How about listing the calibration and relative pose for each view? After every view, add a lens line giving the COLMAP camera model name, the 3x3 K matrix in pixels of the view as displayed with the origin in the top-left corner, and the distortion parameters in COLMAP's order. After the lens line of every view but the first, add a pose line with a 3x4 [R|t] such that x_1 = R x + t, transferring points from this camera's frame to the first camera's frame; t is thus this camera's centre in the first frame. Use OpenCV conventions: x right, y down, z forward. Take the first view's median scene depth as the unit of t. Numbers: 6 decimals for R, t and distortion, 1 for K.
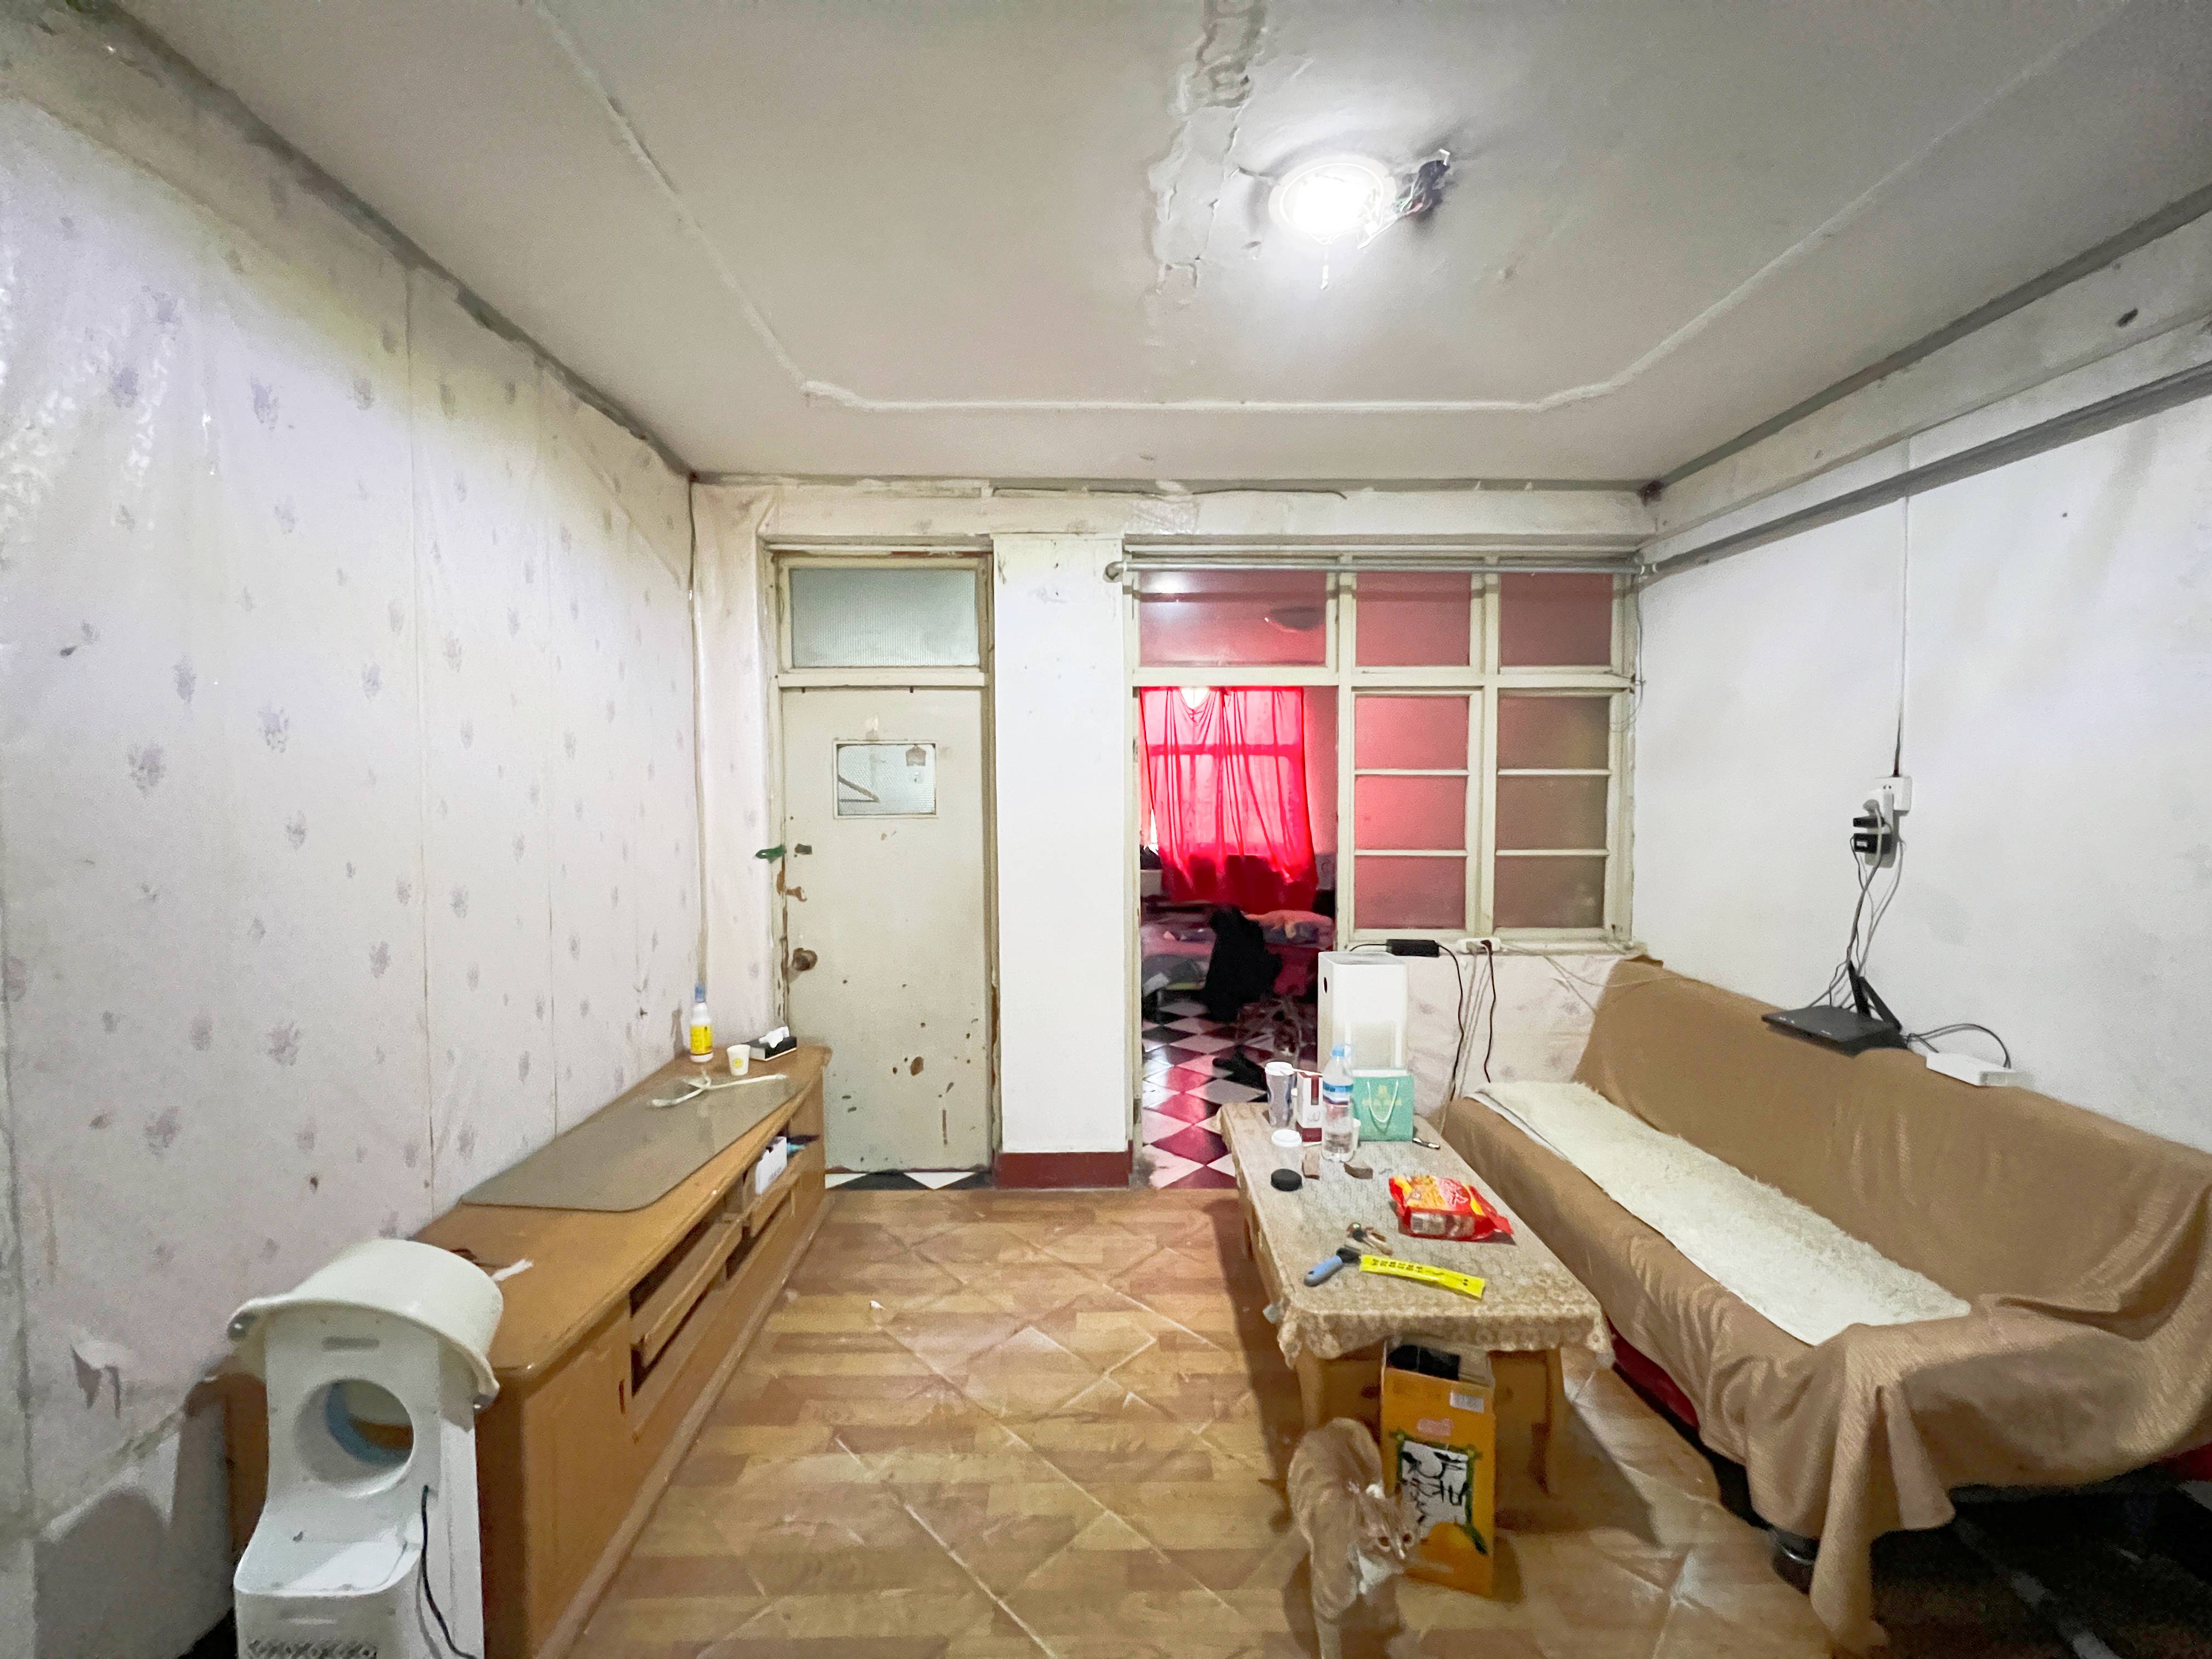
lens RADIAL K [[881.3, 0, 1102.5], [0, 881.3, 827.1], [0, 0, 1]] dist [0.002317, 0.001223]
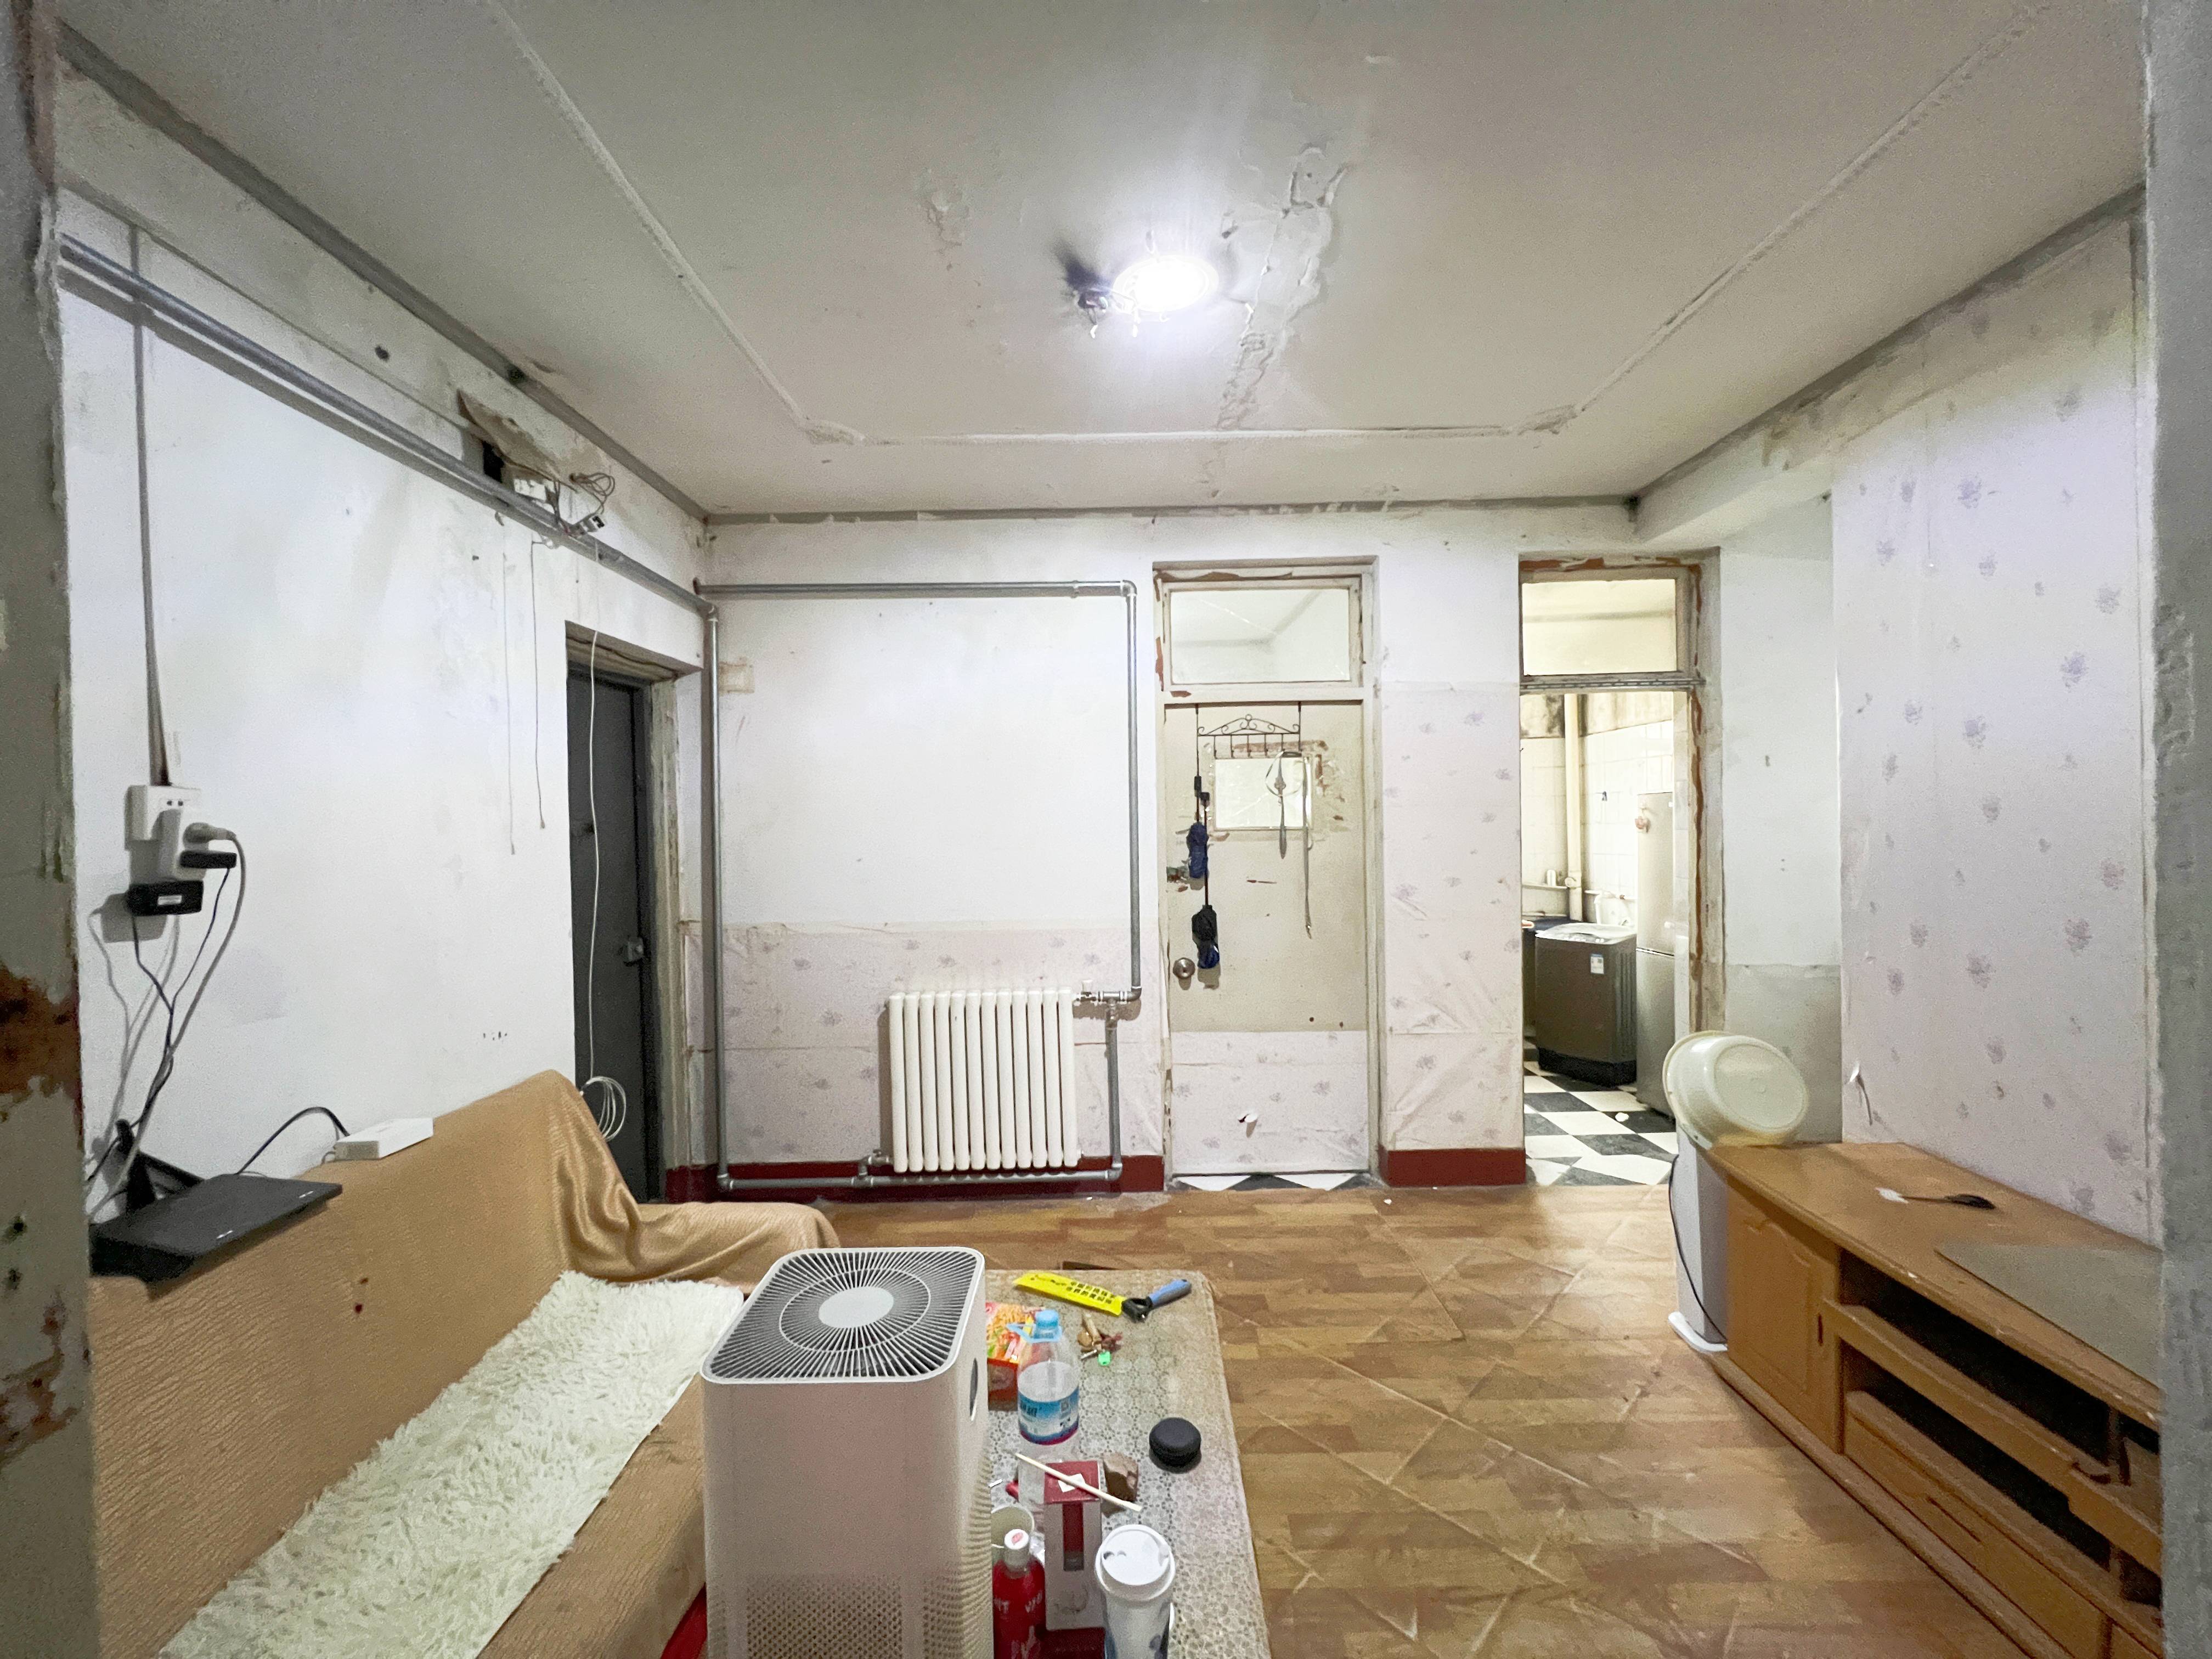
lens RADIAL K [[881.3, 0, 1102.5], [0, 881.3, 827.1], [0, 0, 1]] dist [0.002317, 0.001223]
pose [[-0.999456, 0.021770, 0.024790, 0.306819], [0.023060, 0.998330, 0.052974, -0.059309], [-0.023595, 0.053517, -0.998288, 2.060202]]
